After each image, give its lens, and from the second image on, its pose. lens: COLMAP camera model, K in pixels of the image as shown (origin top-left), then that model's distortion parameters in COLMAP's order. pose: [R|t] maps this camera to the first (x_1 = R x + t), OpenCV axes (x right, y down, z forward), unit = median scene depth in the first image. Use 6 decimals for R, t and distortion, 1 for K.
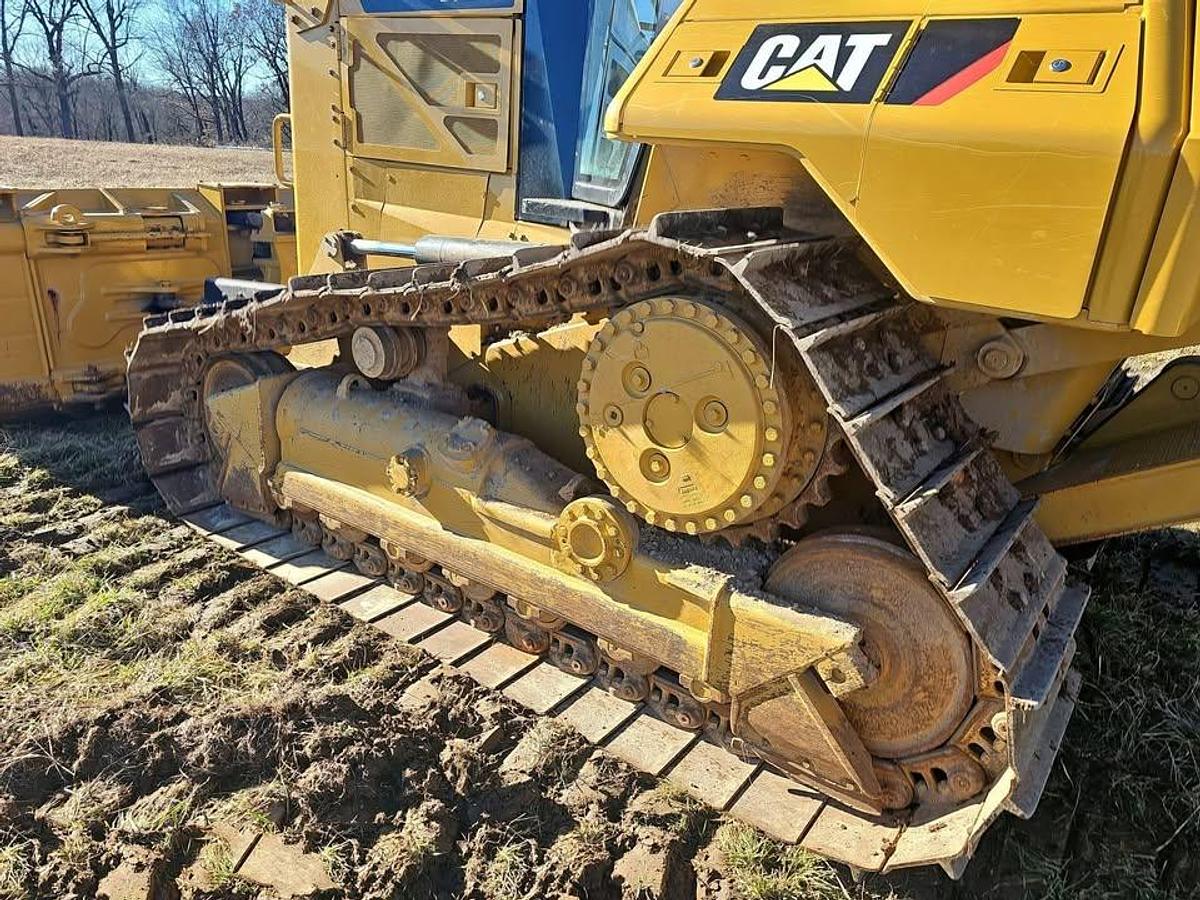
lens RADIAL K [[840.2, 0, 619.6], [0, 840.2, 455.7], [0, 0, 1]] dist [0.065955, -0.058028]
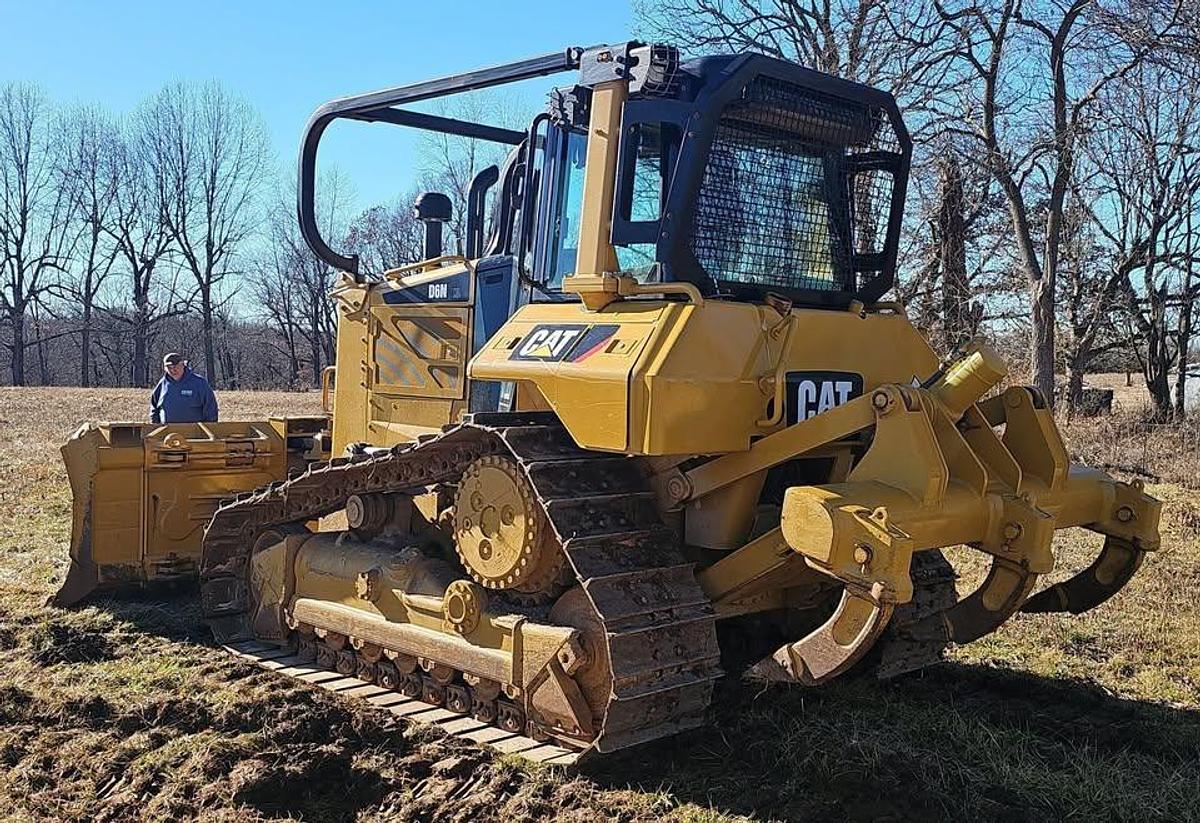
lens RADIAL K [[1258.0, 0, 664.5], [0, 1258.0, 378.9], [0, 0, 1]] dist [0.094255, -0.156474]
pose [[0.988745, -0.030605, -0.146446, 0.524851], [-0.020844, 0.941128, -0.337408, 0.361430], [0.148150, 0.336663, 0.929897, -0.988746]]
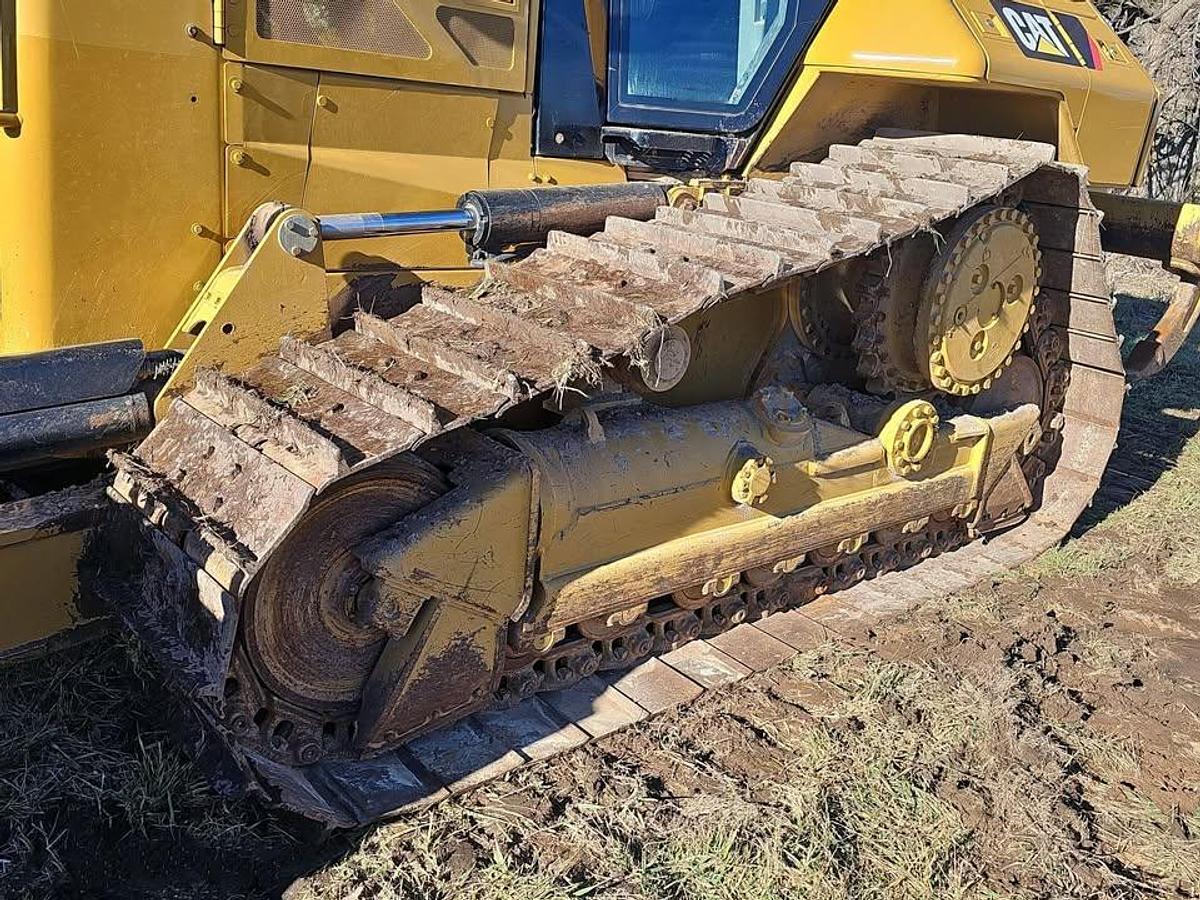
lens RADIAL K [[1046.1, 0, 580.3], [0, 1046.1, 449.6], [0, 0, 1]] dist [0.094254, -0.142511]
pose [[0.265642, -0.342540, 0.901166, -1.005898], [0.264193, 0.924832, 0.273658, -0.273560], [-0.927166, 0.165387, 0.336171, 0.669630]]
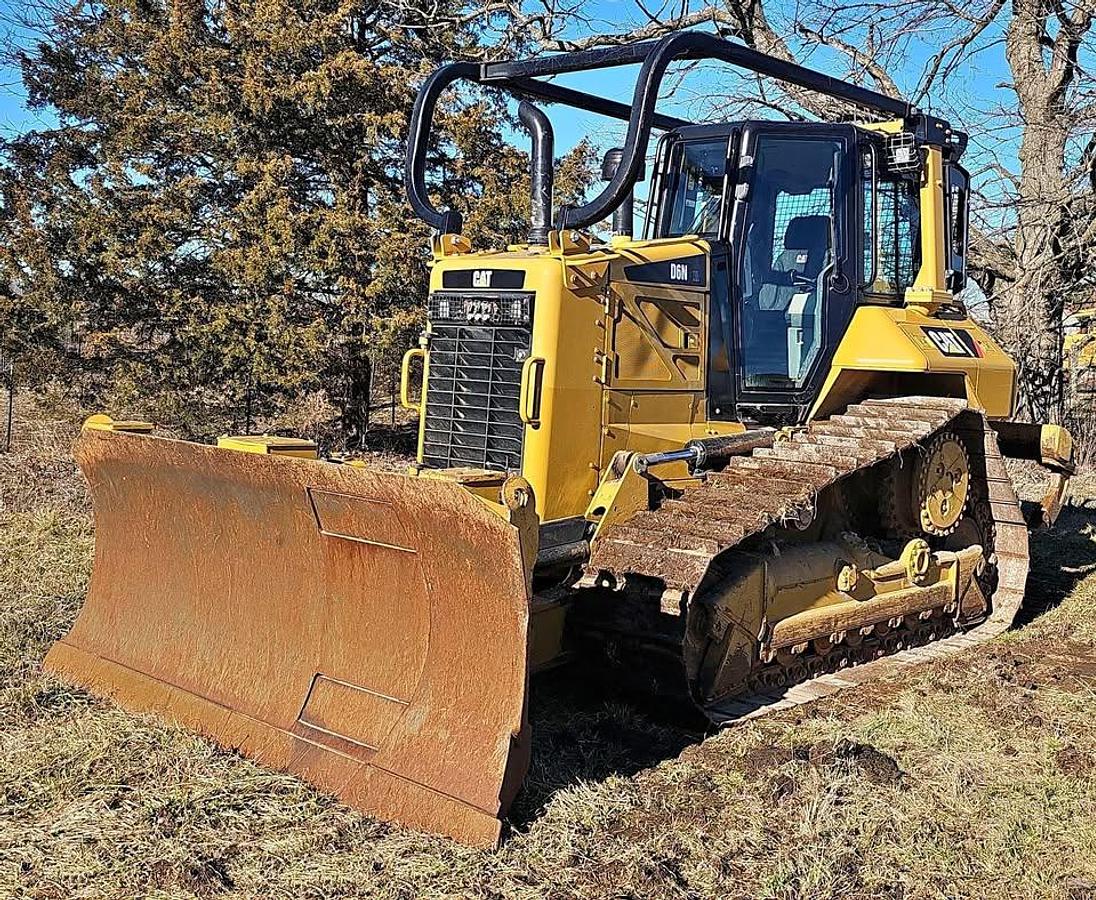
lens RADIAL K [[1284.3, 0, 548.0], [0, 1284.3, 450.0], [0, 0, 1]] dist [0.031272, -0.000615]
pose [[0.146645, -0.132023, 0.980339, -2.205638], [0.320260, 0.944011, 0.079224, -0.472825], [-0.935911, 0.302345, 0.180716, 0.846753]]
